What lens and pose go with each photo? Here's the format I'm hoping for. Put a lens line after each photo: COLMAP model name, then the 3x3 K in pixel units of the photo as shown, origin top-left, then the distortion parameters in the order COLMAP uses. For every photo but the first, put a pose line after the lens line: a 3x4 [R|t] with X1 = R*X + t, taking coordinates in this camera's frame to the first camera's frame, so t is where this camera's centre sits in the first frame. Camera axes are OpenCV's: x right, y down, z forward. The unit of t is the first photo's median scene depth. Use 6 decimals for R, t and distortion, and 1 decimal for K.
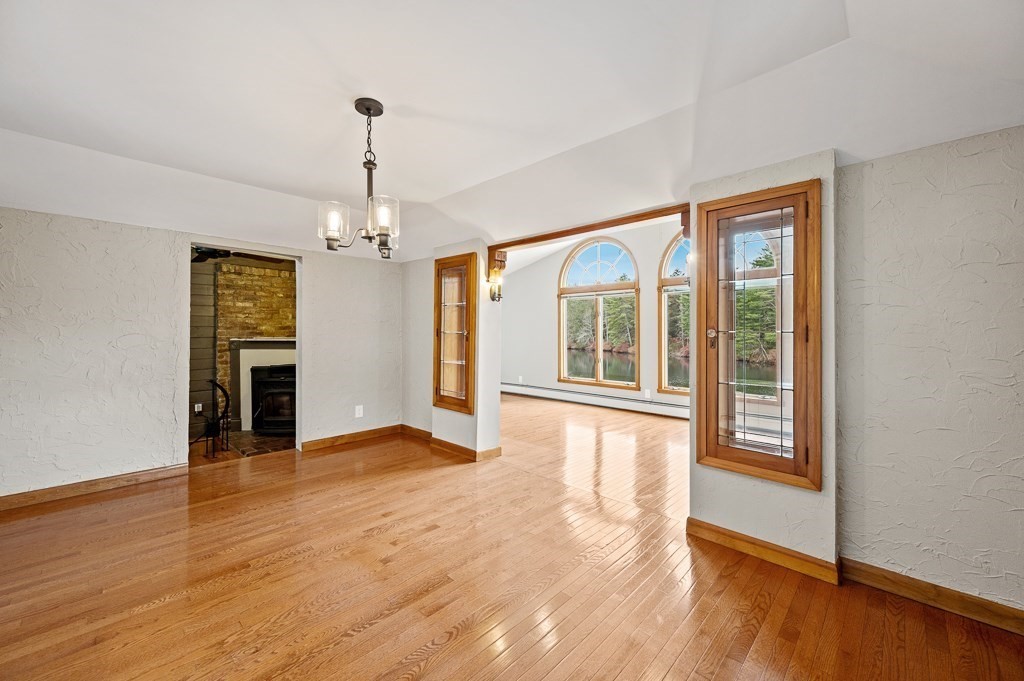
lens RADIAL K [[411.7, 0, 498.6], [0, 411.7, 327.8], [0, 0, 1]] dist [-0.008842, -0.001230]
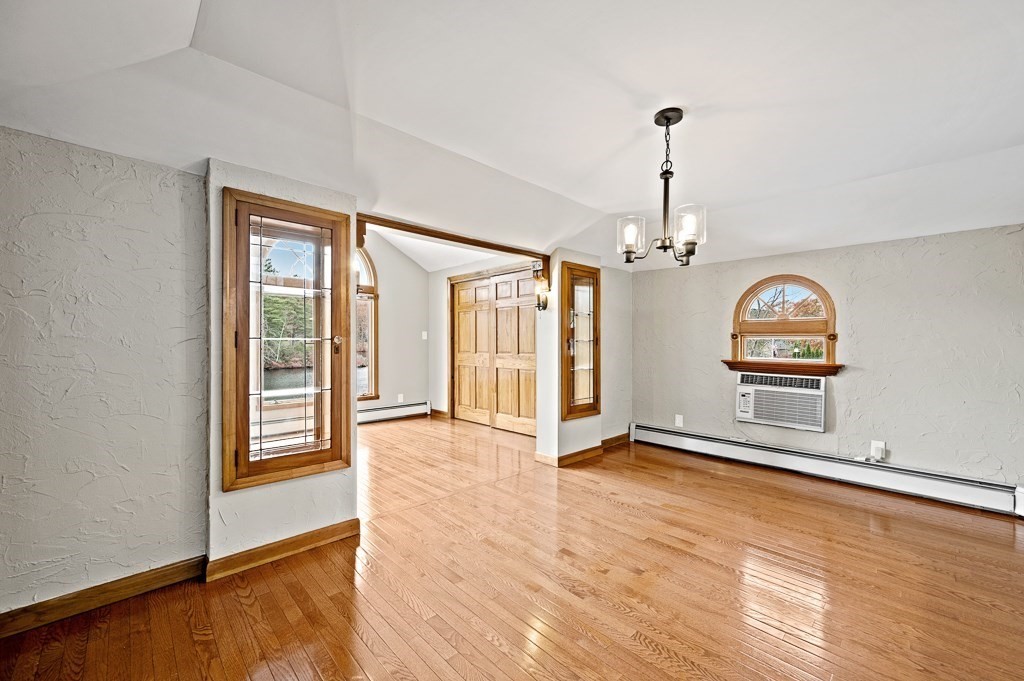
lens RADIAL K [[411.7, 0, 529.7], [0, 411.7, 349.4], [0, 0, 1]] dist [-0.008842, -0.001230]
pose [[-0.007083, -0.024697, 0.999670, -0.897262], [-0.015300, 0.999581, 0.024586, 0.006939], [-0.999858, -0.015121, -0.007457, 0.915532]]
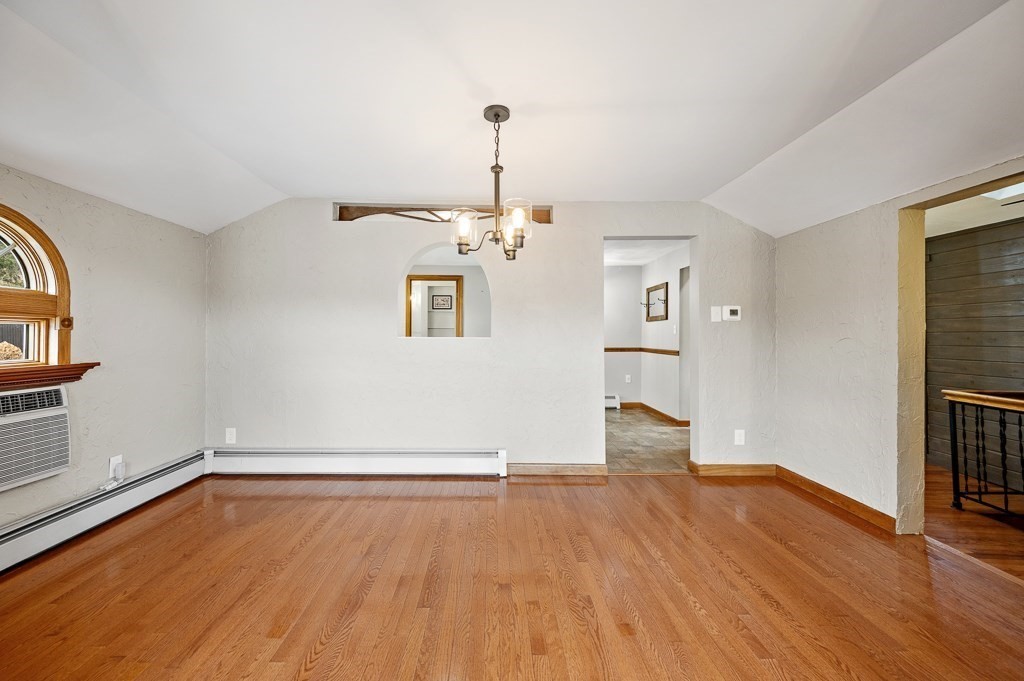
lens RADIAL K [[411.7, 0, 501.8], [0, 411.7, 321.1], [0, 0, 1]] dist [-0.008842, -0.001230]
pose [[-0.692991, -0.031033, -0.720278, 0.282636], [-0.000283, 0.999085, -0.042773, 0.017373], [0.720946, -0.029437, -0.692366, 1.170754]]
